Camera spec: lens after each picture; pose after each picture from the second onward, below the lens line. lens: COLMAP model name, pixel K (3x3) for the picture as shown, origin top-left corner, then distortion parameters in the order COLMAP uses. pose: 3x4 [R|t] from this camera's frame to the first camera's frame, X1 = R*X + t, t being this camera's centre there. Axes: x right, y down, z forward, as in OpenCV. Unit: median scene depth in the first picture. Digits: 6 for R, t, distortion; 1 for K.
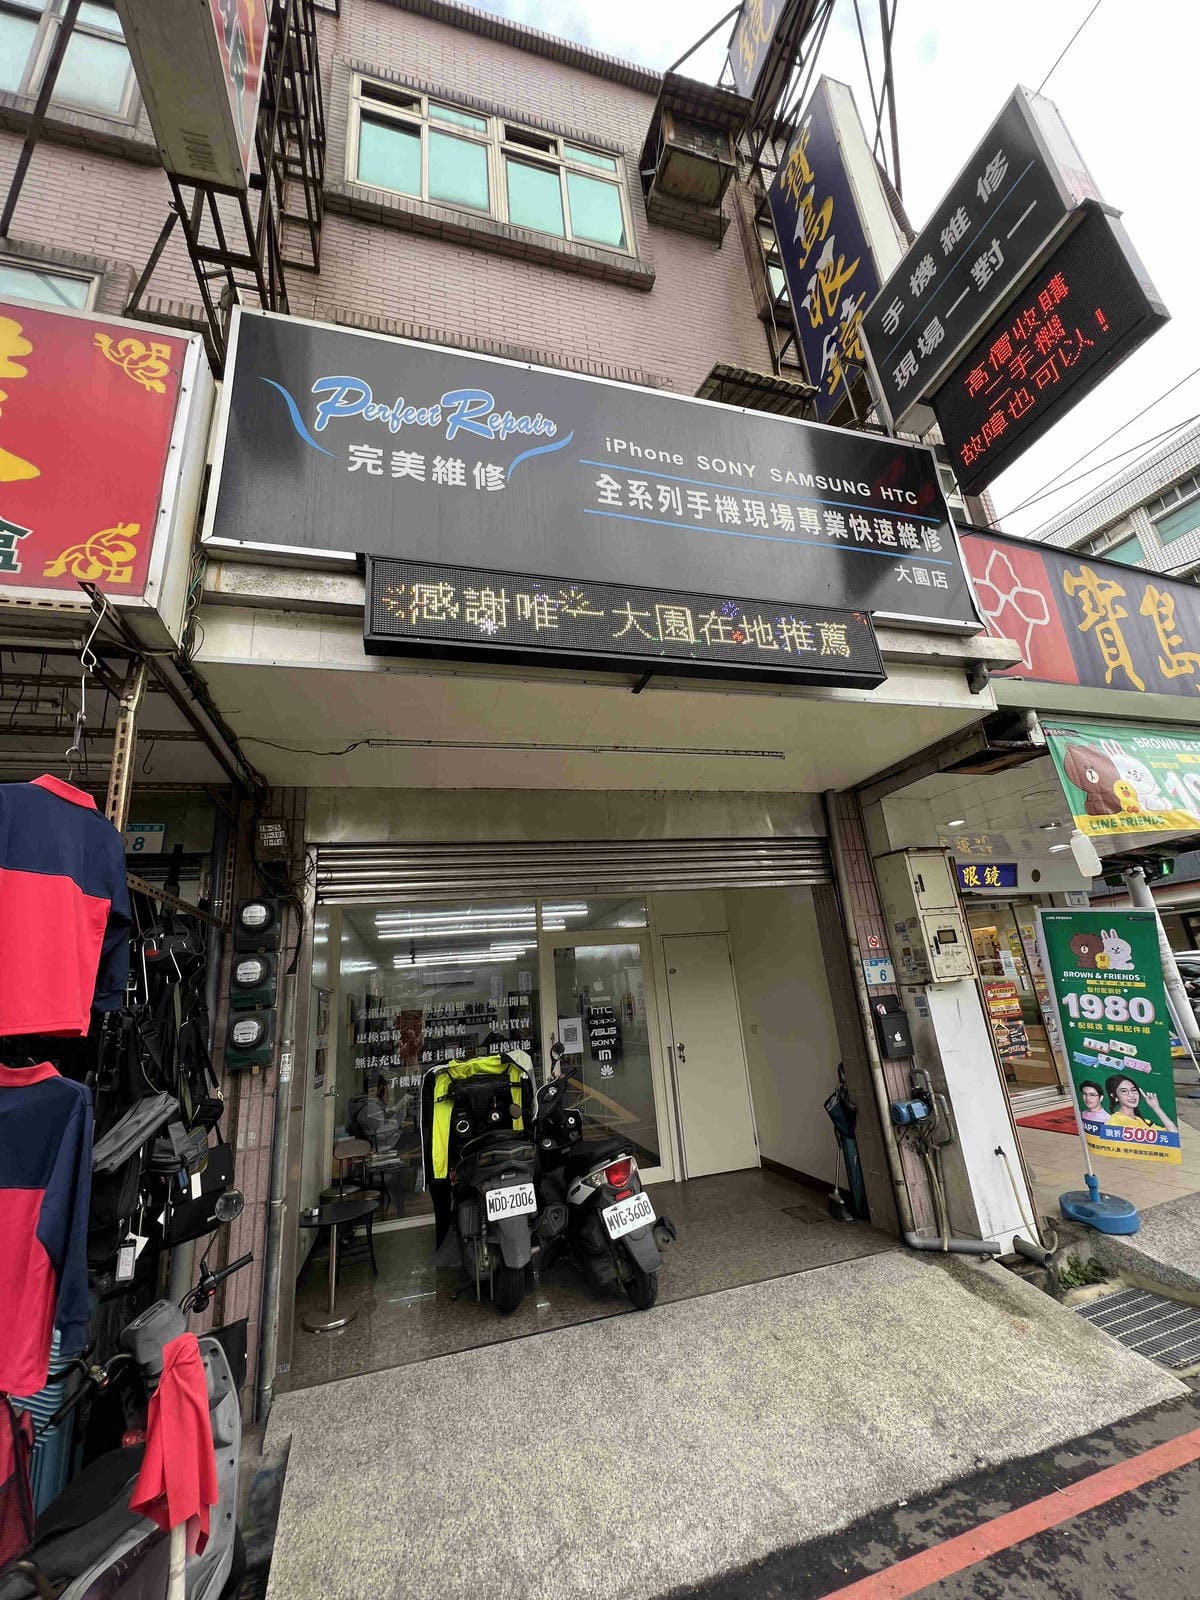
lens RADIAL K [[648.6, 0, 604.3], [0, 648.6, 798.7], [0, 0, 1]] dist [-0.002222, 0.000460]
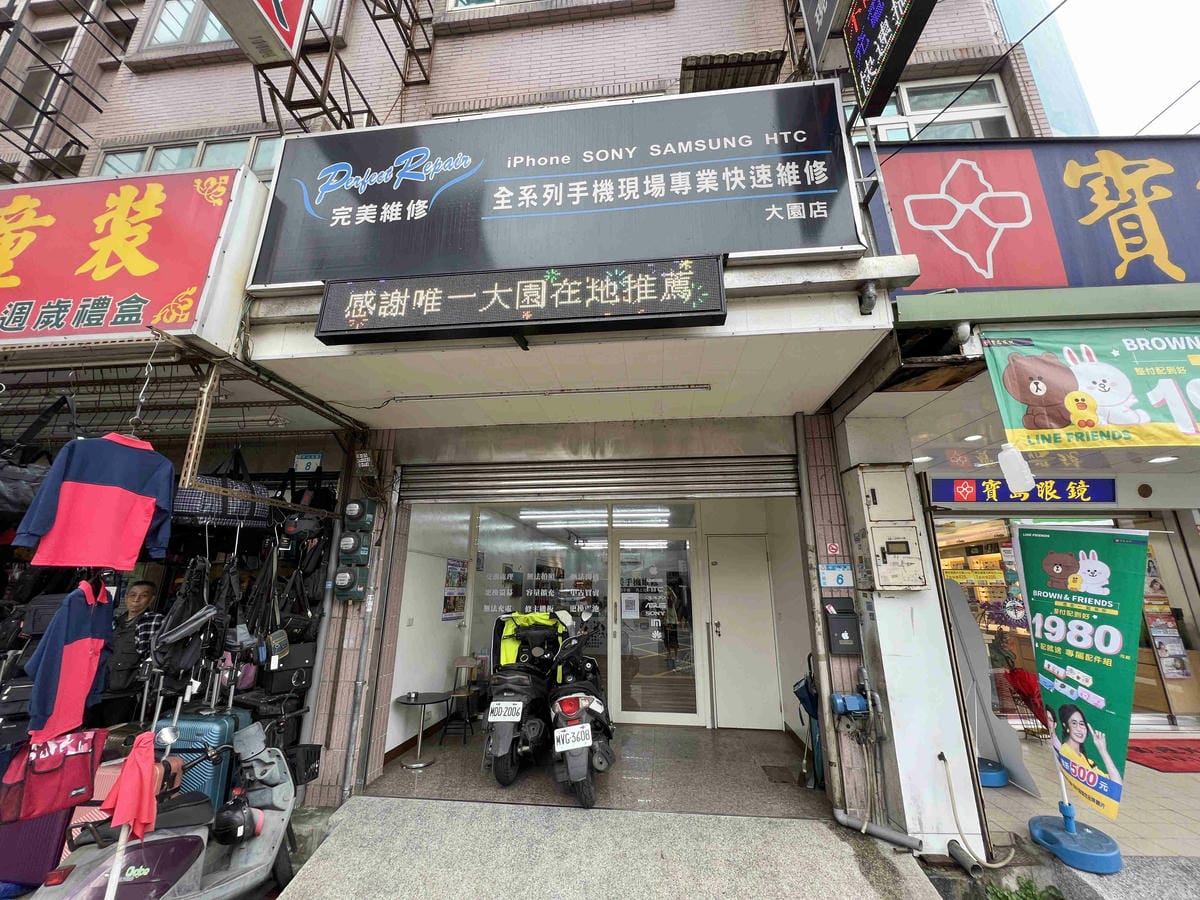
lens RADIAL K [[486.4, 0, 601.6], [0, 486.4, 449.5], [0, 0, 1]] dist [-0.002222, 0.000460]
pose [[0.919915, -0.020597, -0.391577, 0.474867], [0.038384, 0.998554, 0.037649, 0.006560], [0.390235, -0.049664, 0.919375, 0.114362]]
